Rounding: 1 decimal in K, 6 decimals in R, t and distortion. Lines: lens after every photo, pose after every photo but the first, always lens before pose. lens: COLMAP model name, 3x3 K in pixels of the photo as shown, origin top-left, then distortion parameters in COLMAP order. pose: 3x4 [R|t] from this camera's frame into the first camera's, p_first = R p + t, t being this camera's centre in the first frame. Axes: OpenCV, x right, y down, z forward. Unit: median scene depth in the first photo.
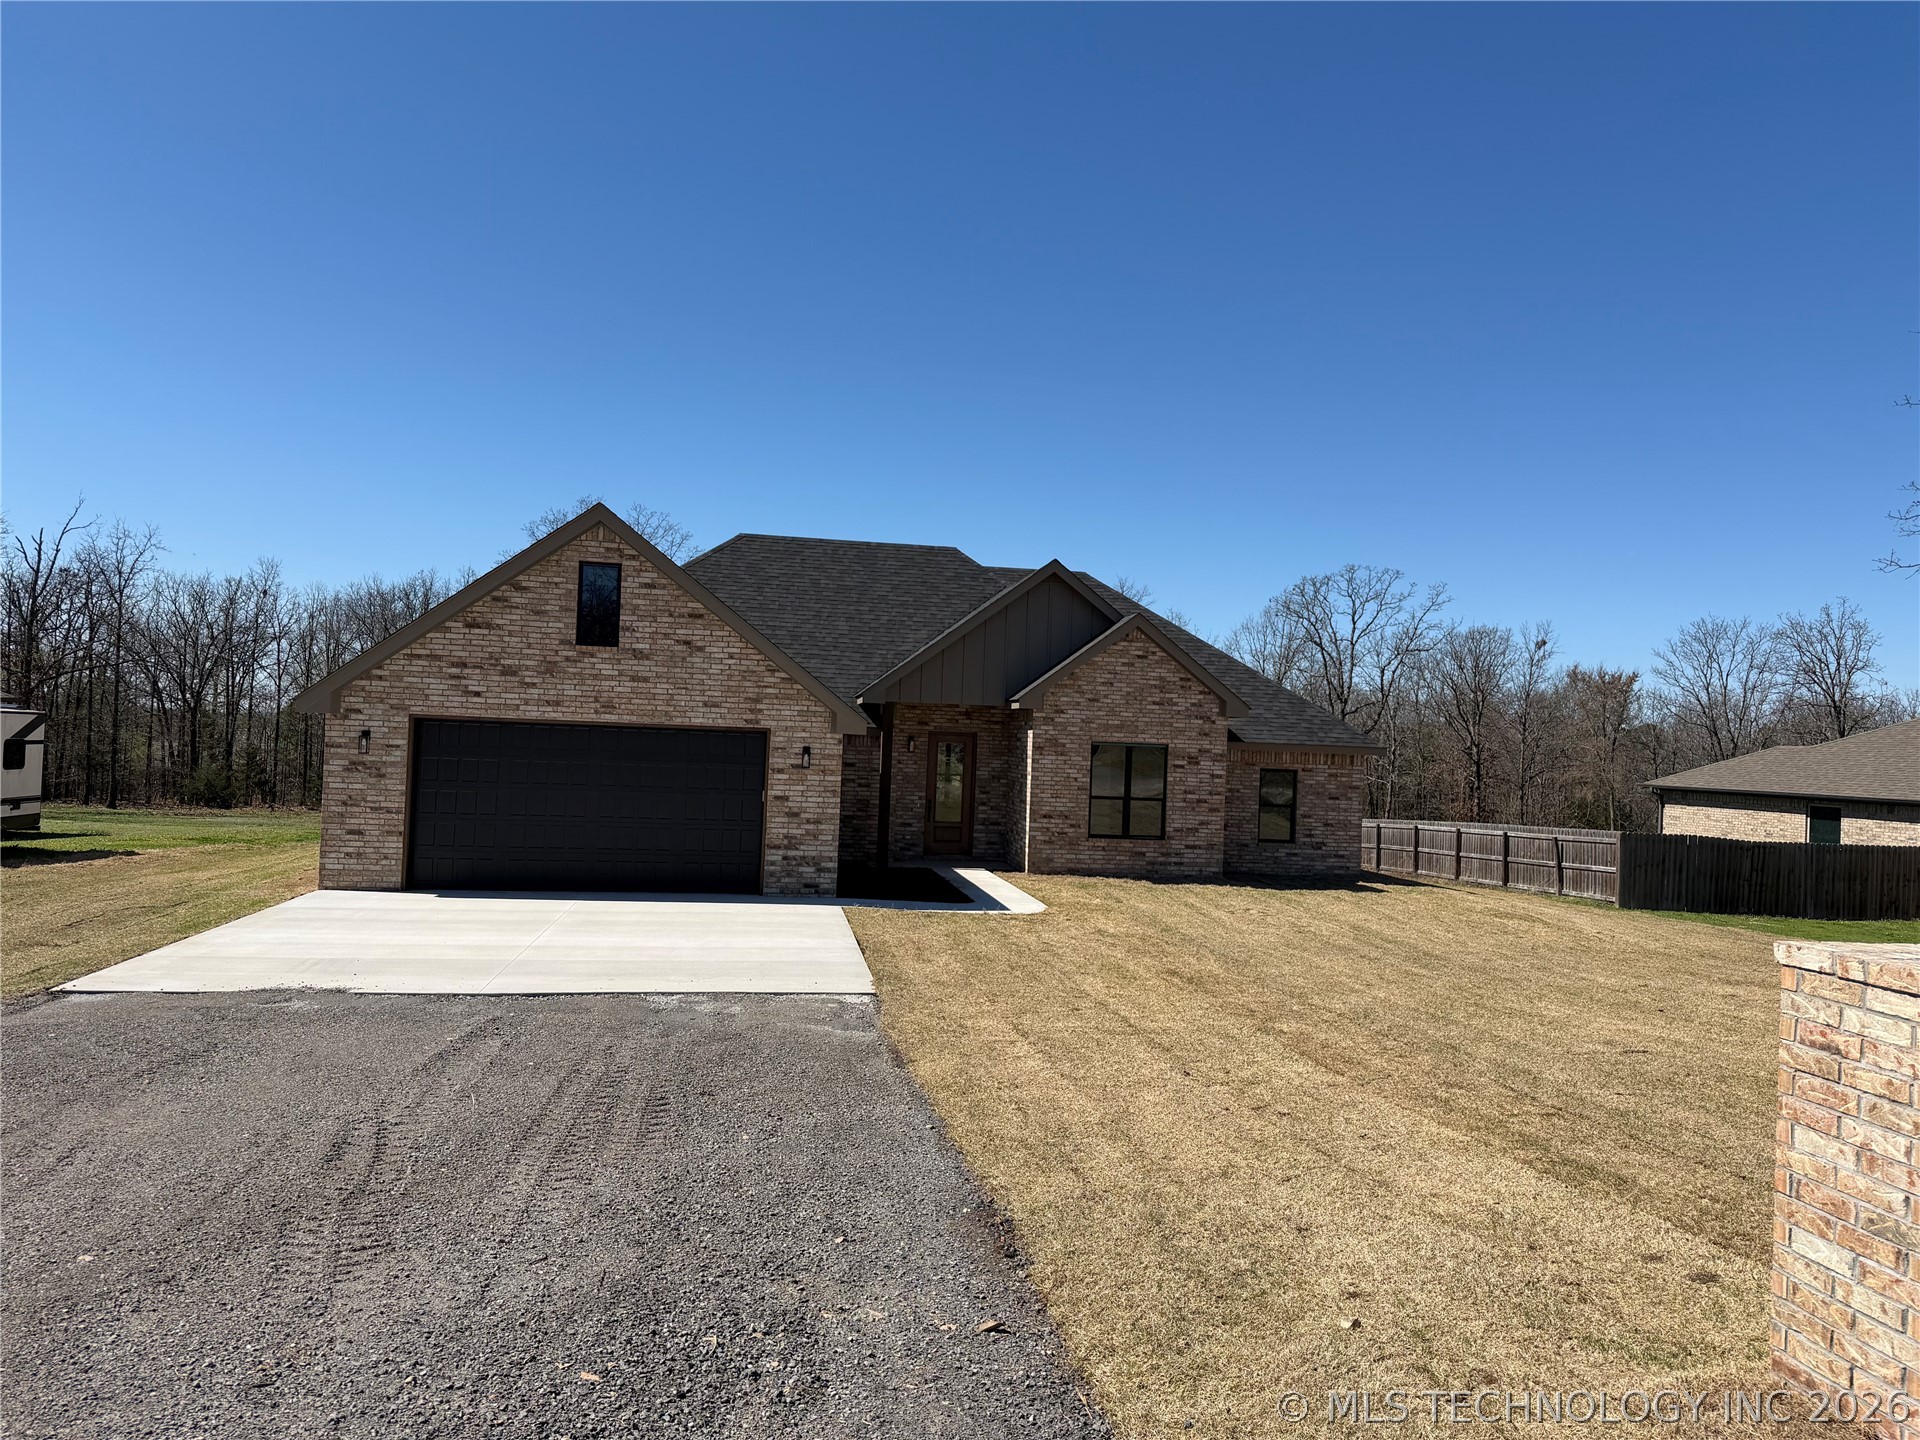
lens RADIAL K [[1285.6, 0, 960.0], [0, 1285.6, 720.0], [0, 0, 1]] dist [0.185169, -0.364565]
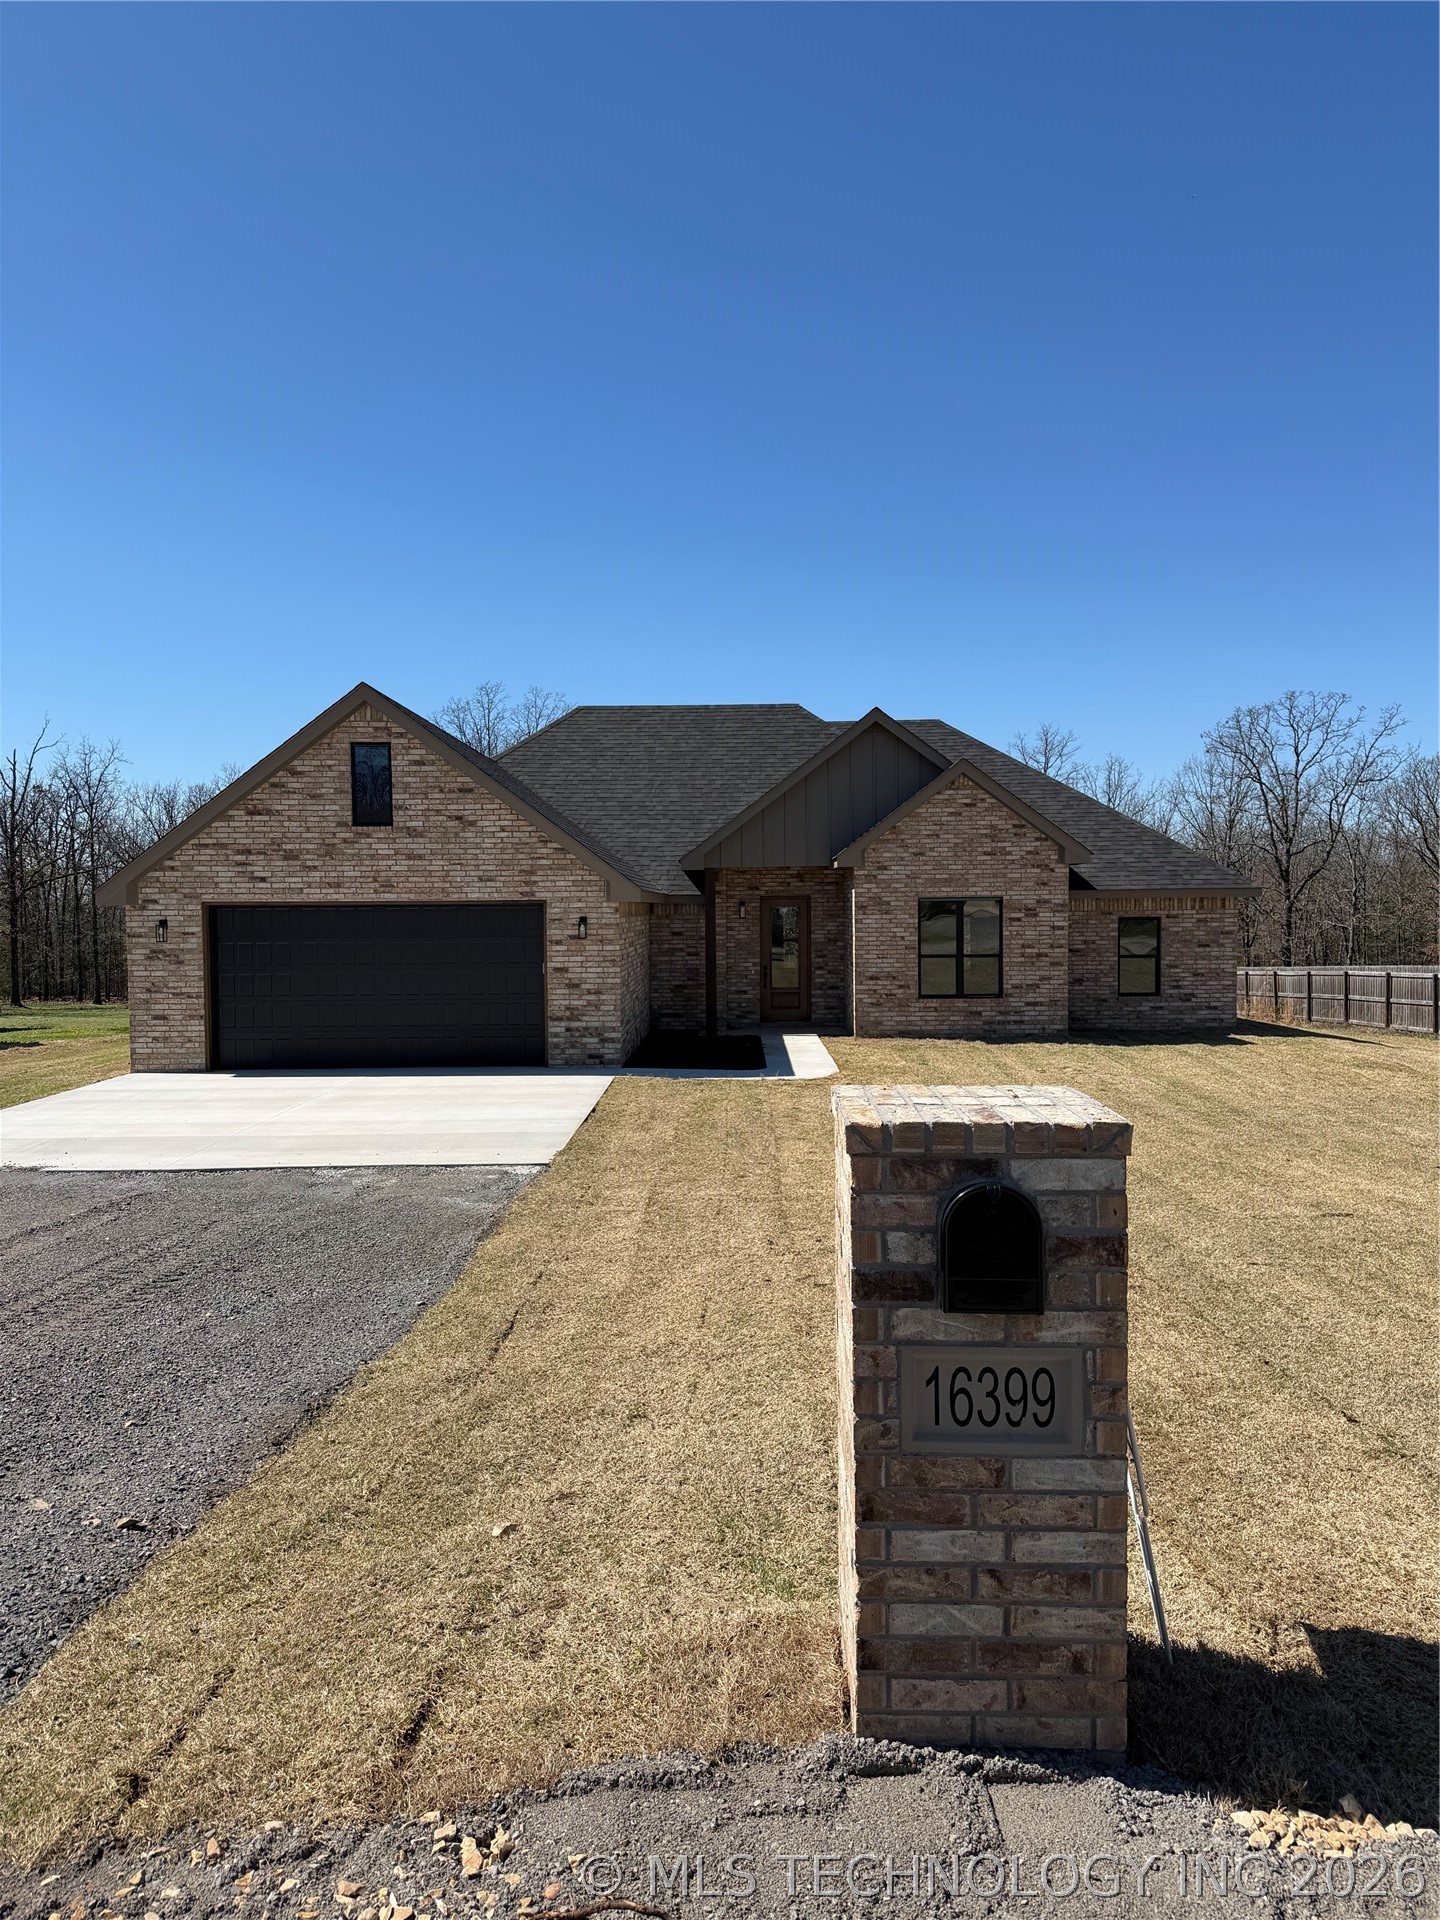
lens RADIAL K [[1285.6, 0, 720.0], [0, 1285.6, 960.0], [0, 0, 1]] dist [0.185169, -0.364565]
pose [[0.985459, -0.041920, -0.164661, 0.146741], [0.050701, 0.997487, 0.049489, 0.010232], [0.162173, -0.057118, 0.985108, 0.043581]]
